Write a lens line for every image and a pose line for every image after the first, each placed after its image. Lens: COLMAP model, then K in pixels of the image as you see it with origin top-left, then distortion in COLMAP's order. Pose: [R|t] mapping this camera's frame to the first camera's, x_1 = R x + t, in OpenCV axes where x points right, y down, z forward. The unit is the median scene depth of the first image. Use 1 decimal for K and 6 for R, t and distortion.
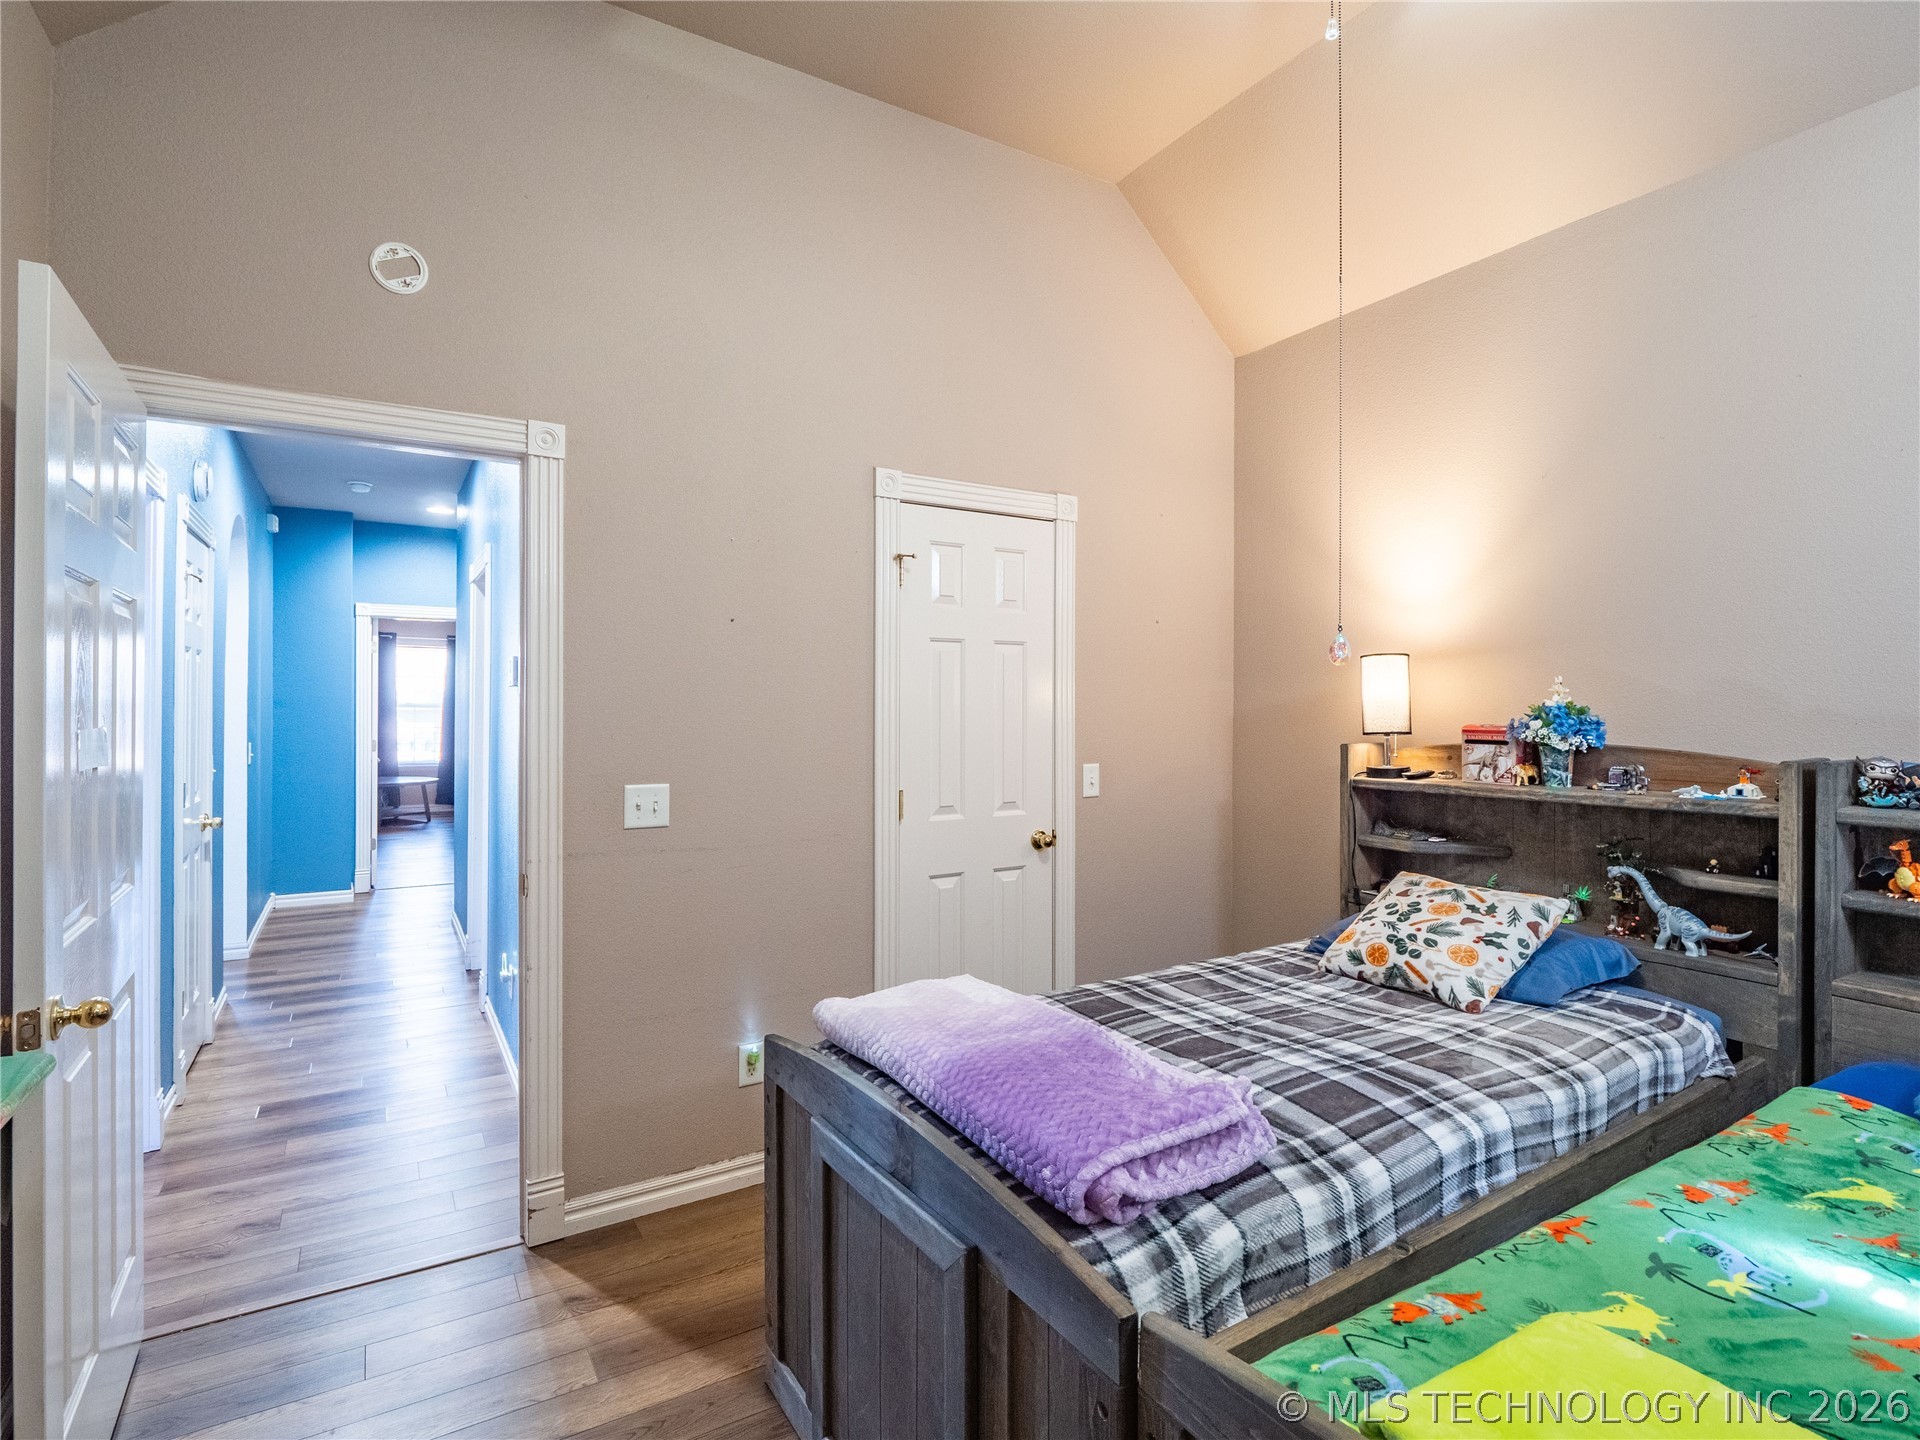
lens RADIAL K [[961.9, 0, 973.6], [0, 961.9, 703.8], [0, 0, 1]] dist [-0.016390, -0.000863]
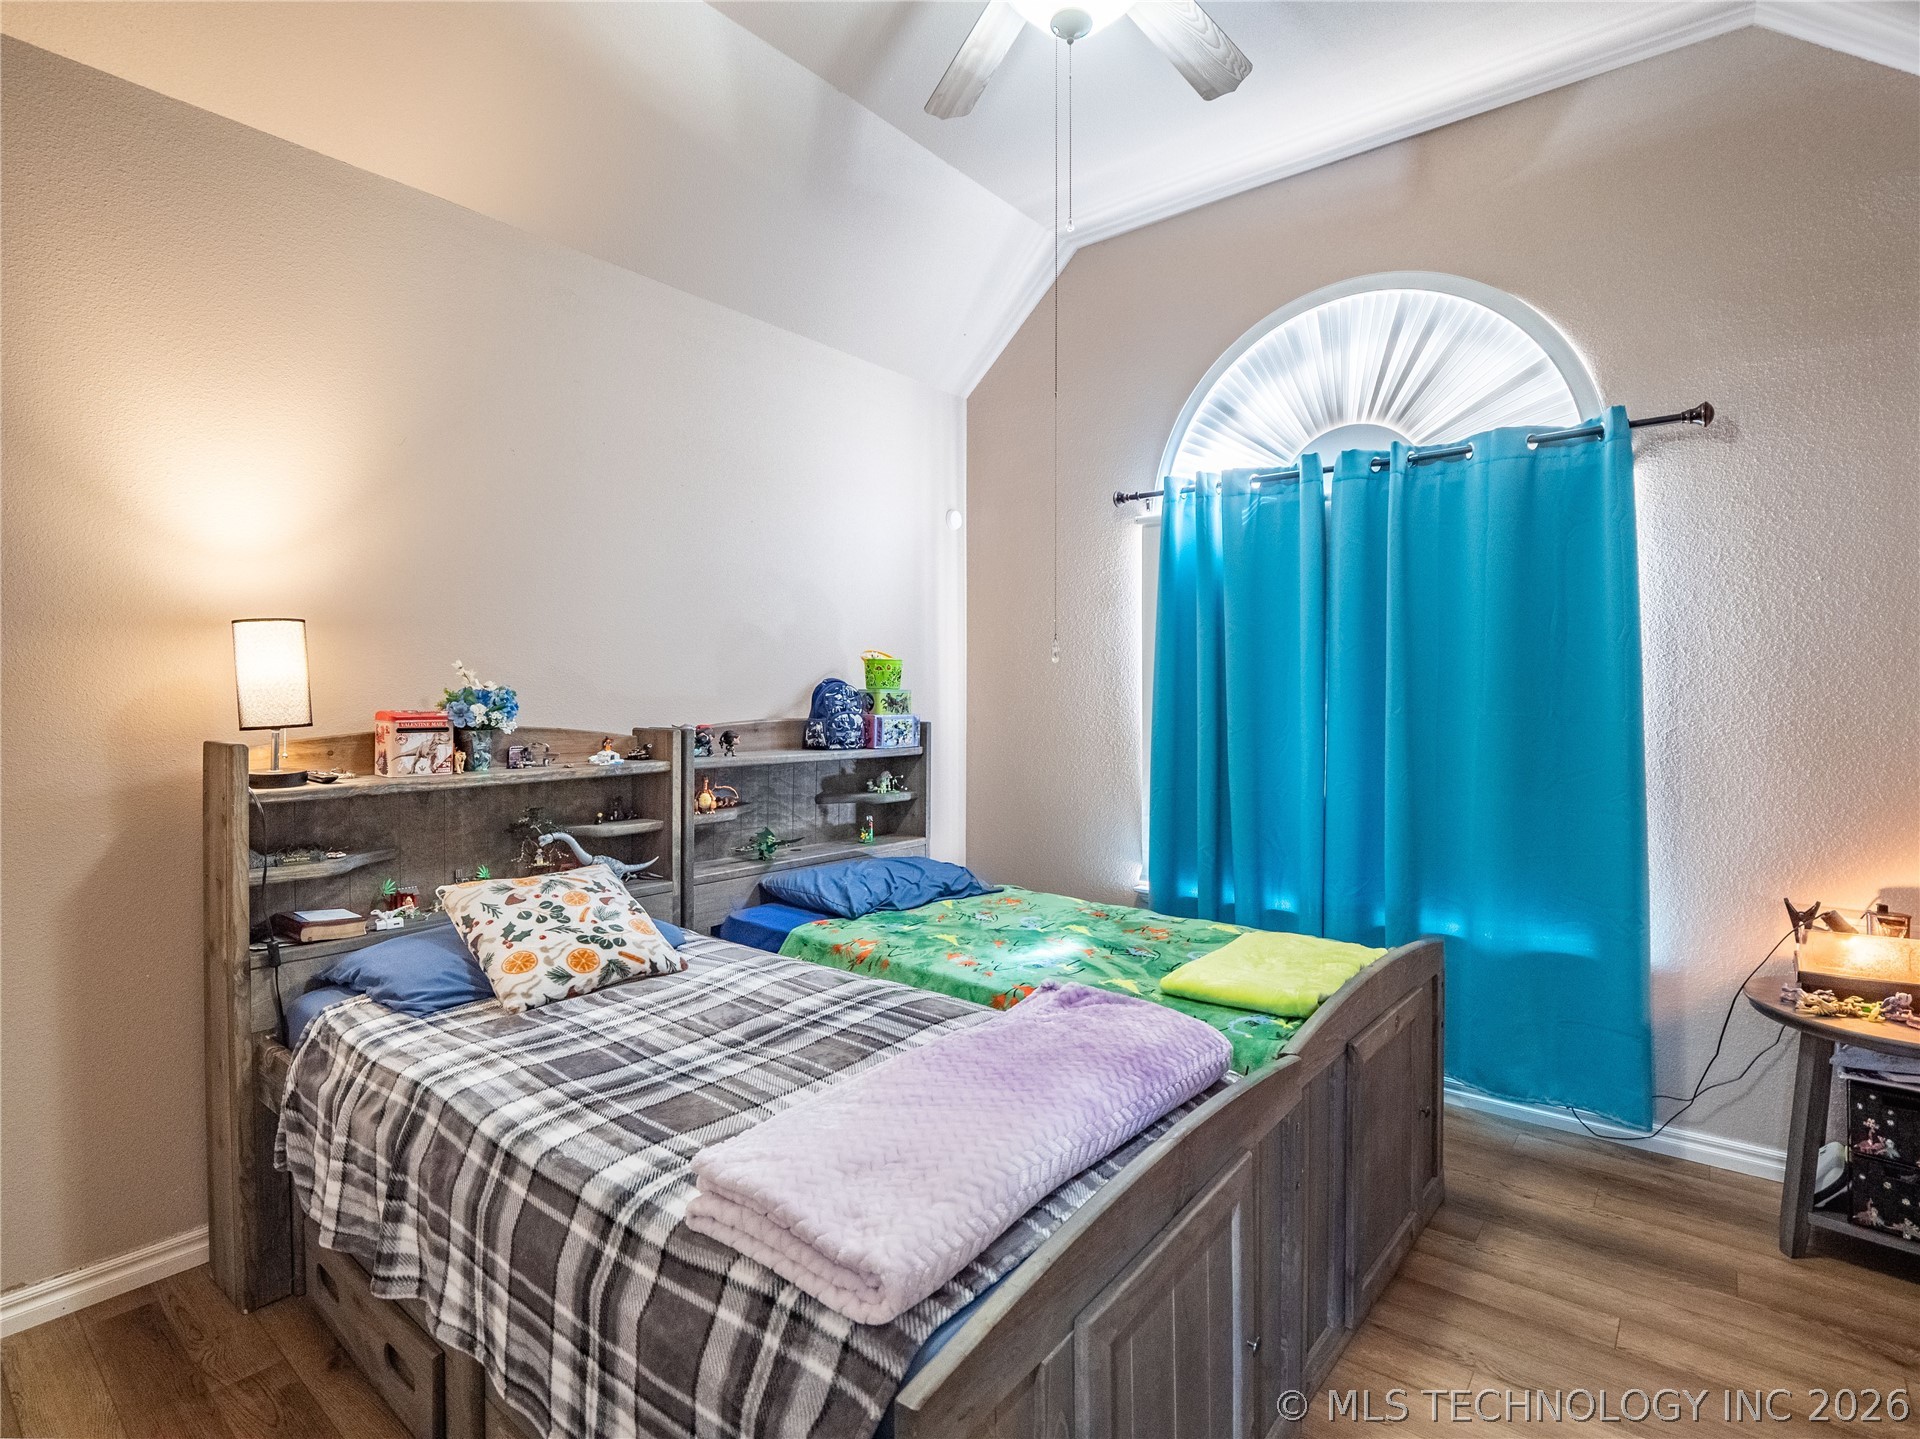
lens RADIAL K [[946.2, 0, 956.0], [0, 946.2, 696.9], [0, 0, 1]] dist [-0.014130, -0.000397]
pose [[-0.328008, -0.005636, 0.944658, -0.558775], [-0.004305, 0.999981, 0.004471, 0.003382], [-0.944665, -0.002601, -0.328026, 0.979787]]
